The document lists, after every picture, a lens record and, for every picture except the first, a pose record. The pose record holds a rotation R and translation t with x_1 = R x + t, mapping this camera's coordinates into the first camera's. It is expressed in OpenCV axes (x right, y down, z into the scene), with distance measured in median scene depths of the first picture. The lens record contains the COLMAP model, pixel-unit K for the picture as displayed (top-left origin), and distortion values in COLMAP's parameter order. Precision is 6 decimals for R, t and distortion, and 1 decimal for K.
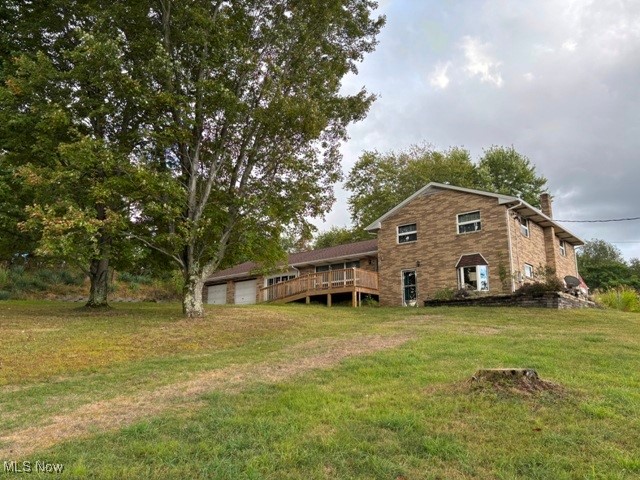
lens RADIAL K [[483.2, 0, 313.3], [0, 483.2, 237.0], [0, 0, 1]] dist [0.050418, -0.064632]
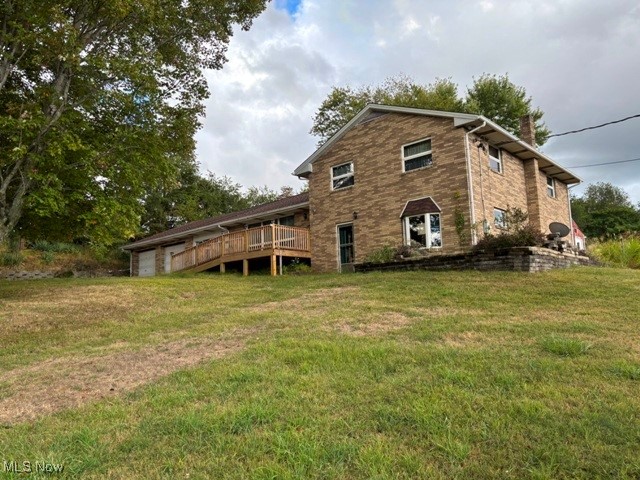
lens RADIAL K [[483.2, 0, 321.3], [0, 483.2, 239.3], [0, 0, 1]] dist [0.050418, -0.064632]
pose [[0.999165, -0.040580, -0.004737, 0.160968], [0.040844, 0.994974, 0.091421, 0.020927], [0.001003, -0.091538, 0.995801, 0.241759]]
